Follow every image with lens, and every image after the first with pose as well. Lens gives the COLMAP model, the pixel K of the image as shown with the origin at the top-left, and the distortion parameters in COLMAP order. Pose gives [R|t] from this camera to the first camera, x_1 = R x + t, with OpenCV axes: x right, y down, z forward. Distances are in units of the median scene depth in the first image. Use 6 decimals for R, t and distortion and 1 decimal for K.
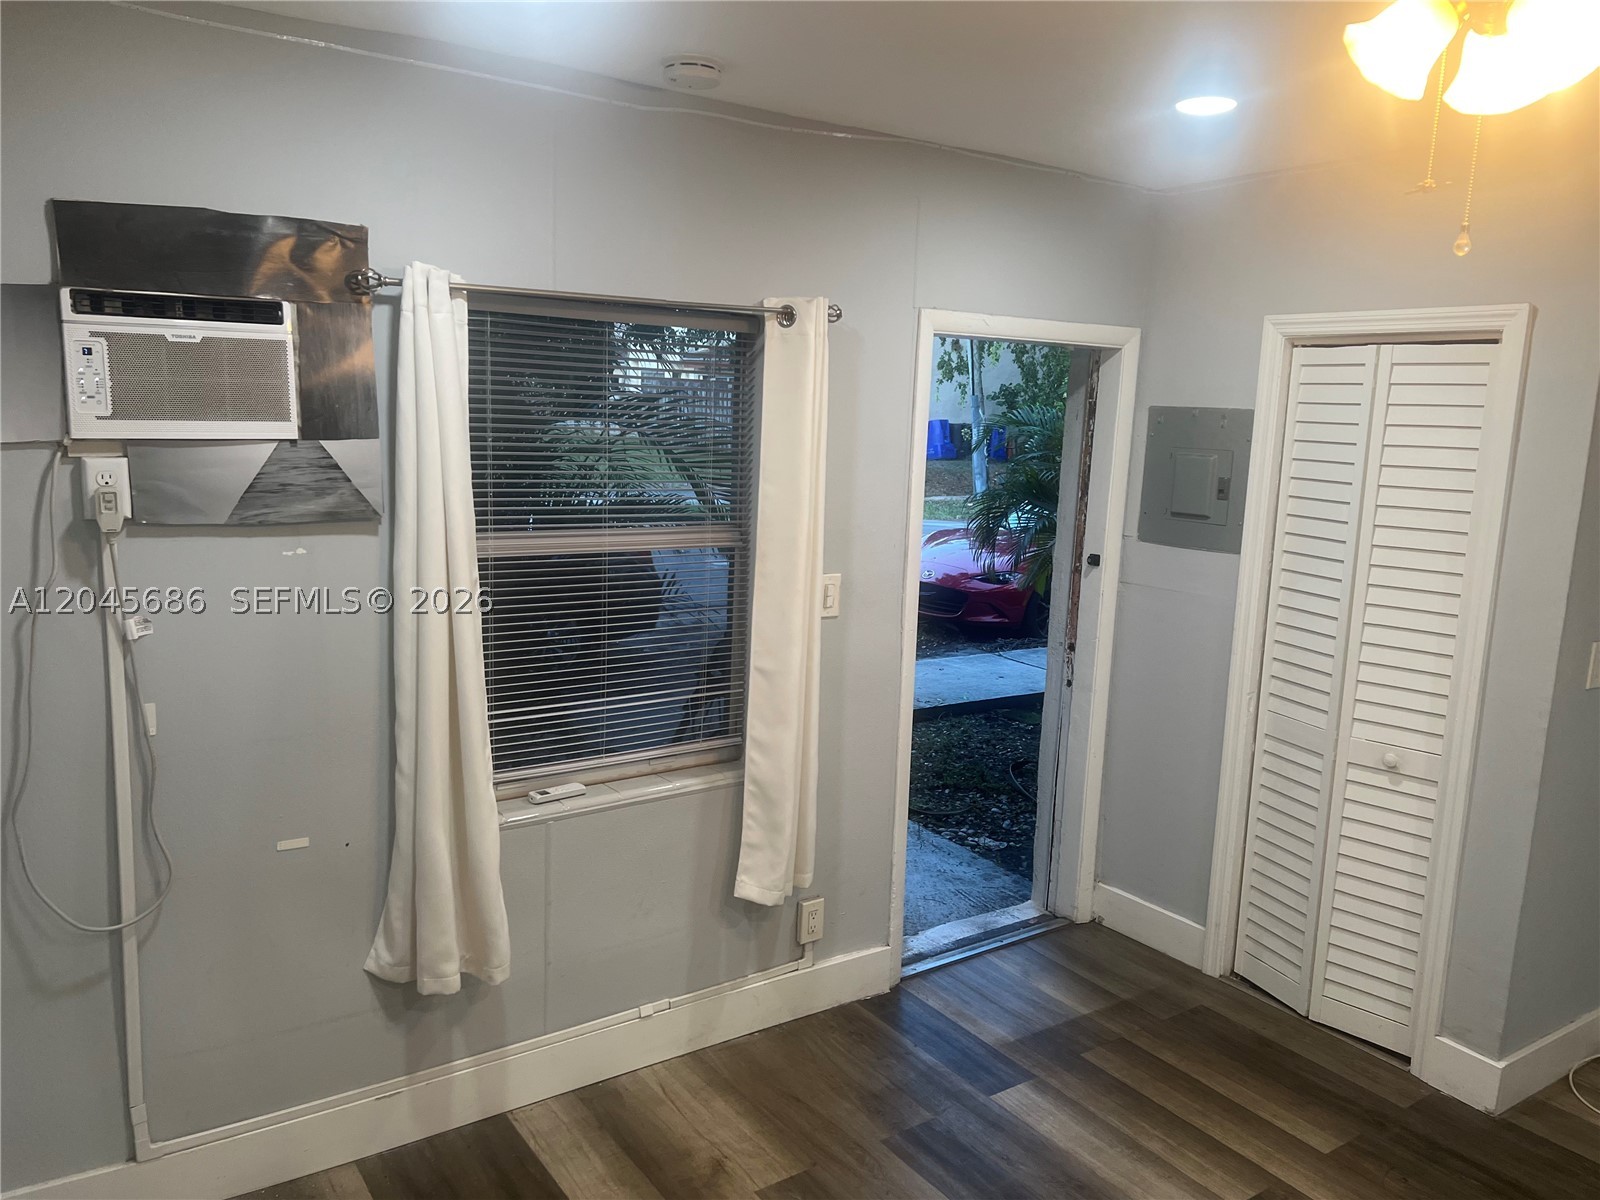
lens RADIAL K [[1201.1, 0, 808.3], [0, 1201.1, 592.7], [0, 0, 1]] dist [0.056785, -0.063060]
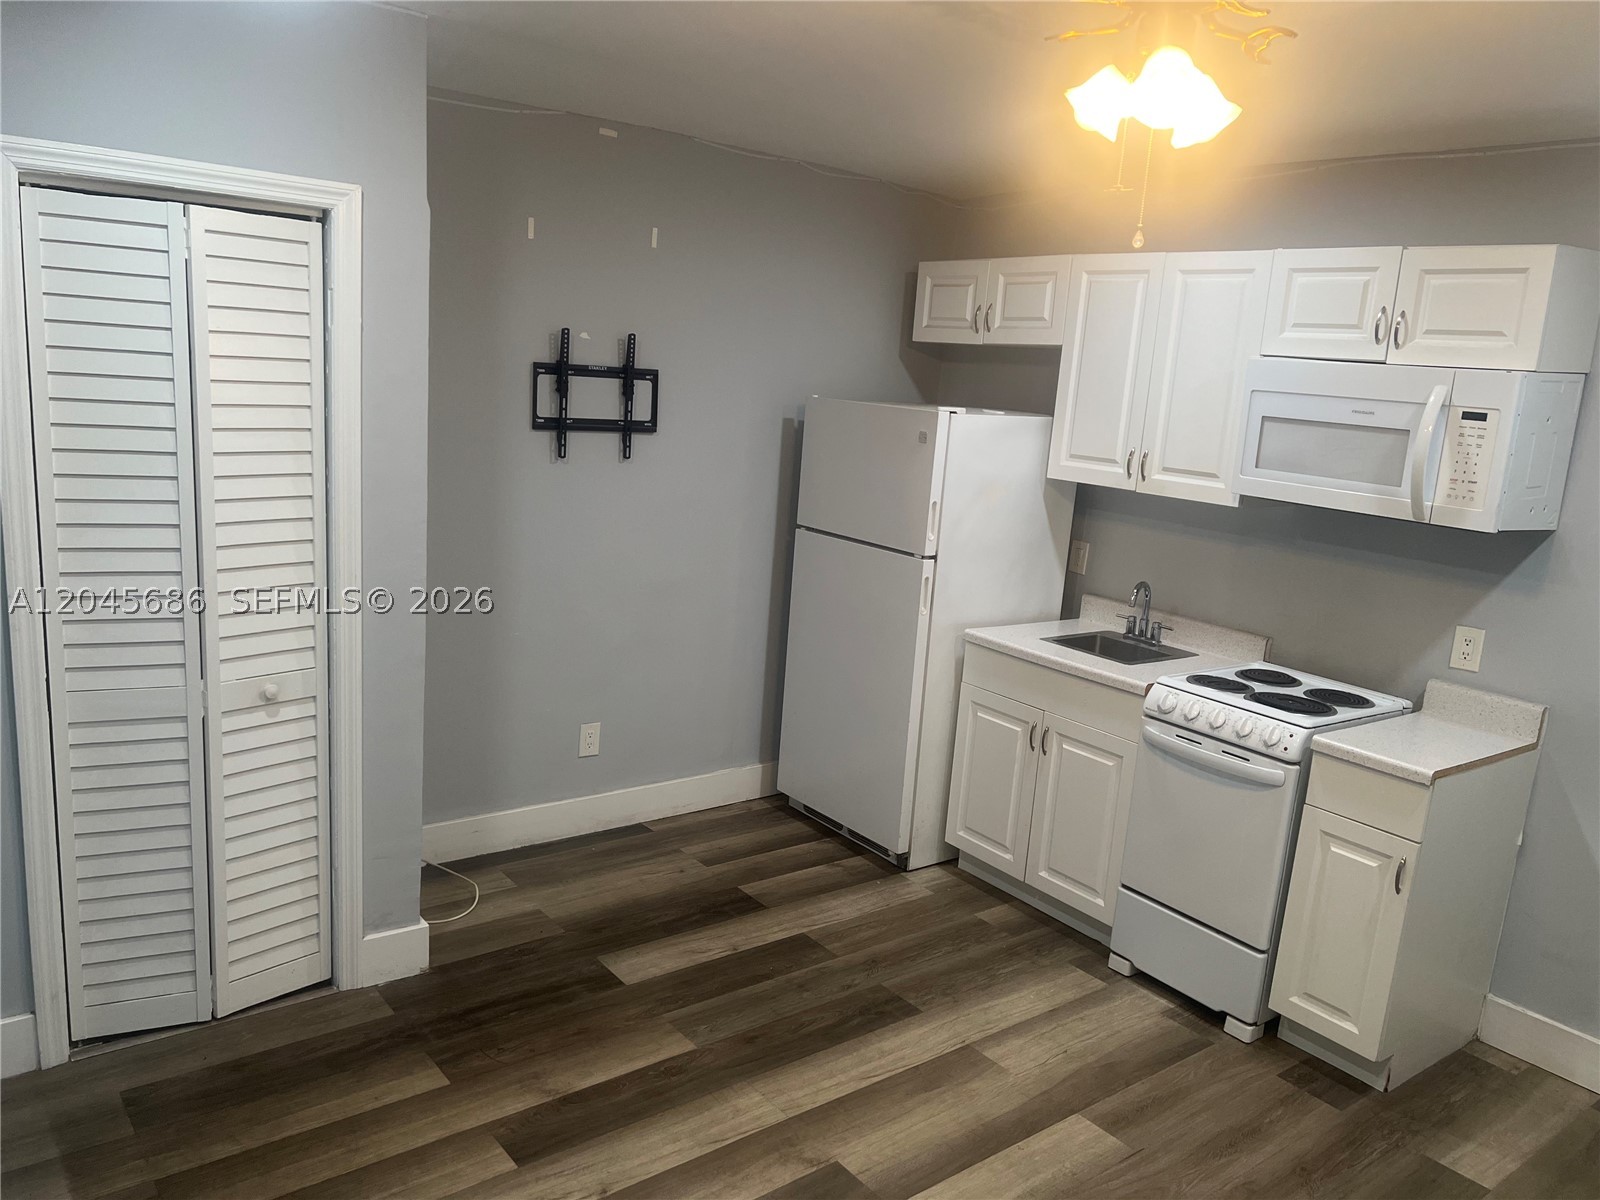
lens RADIAL K [[1201.1, 0, 809.9], [0, 1201.1, 603.5], [0, 0, 1]] dist [0.056785, -0.063060]
pose [[-0.058026, -0.238780, 0.969339, -0.448257], [0.083647, 0.966397, 0.243063, -0.123651], [-0.994805, 0.095187, -0.036103, 0.724927]]
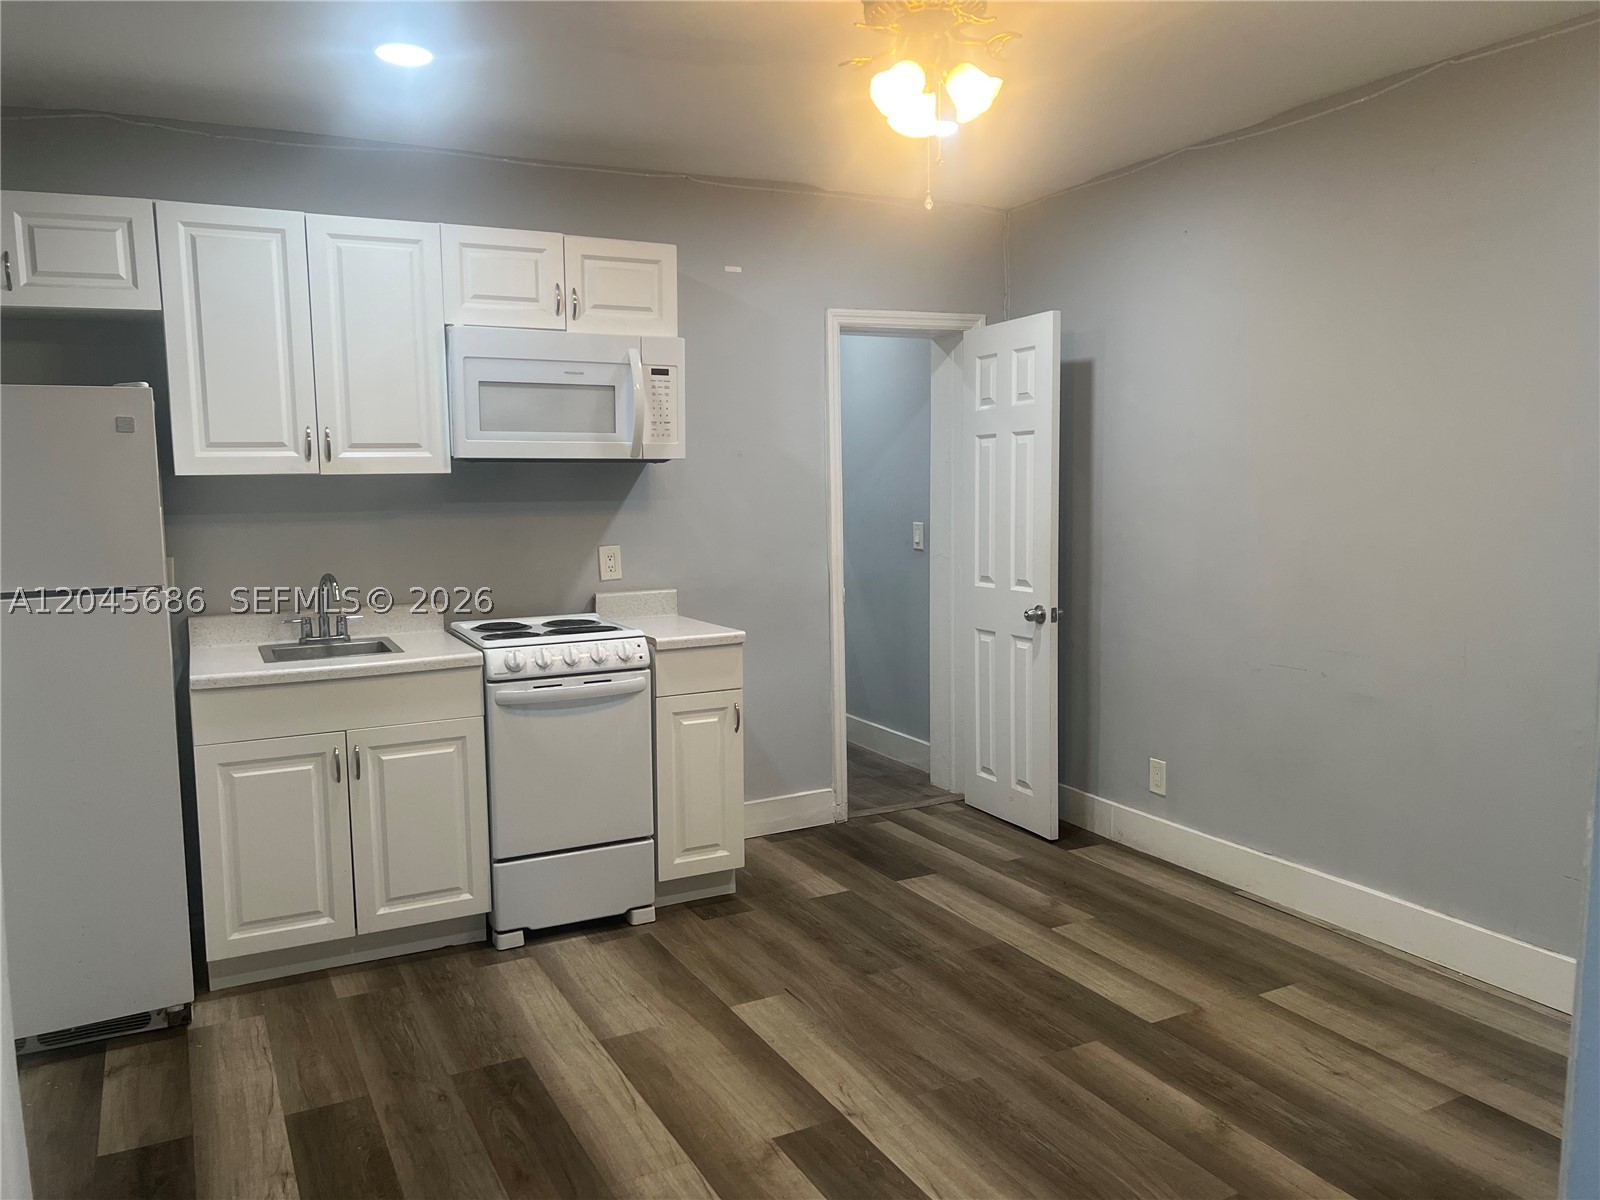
lens RADIAL K [[1201.1, 0, 802.3], [0, 1201.1, 595.3], [0, 0, 1]] dist [0.056785, -0.063060]
pose [[-0.991000, -0.041116, 0.127390, 0.232407], [-0.005564, 0.963488, 0.267692, -0.098430], [-0.133745, 0.264574, -0.955046, 1.445888]]
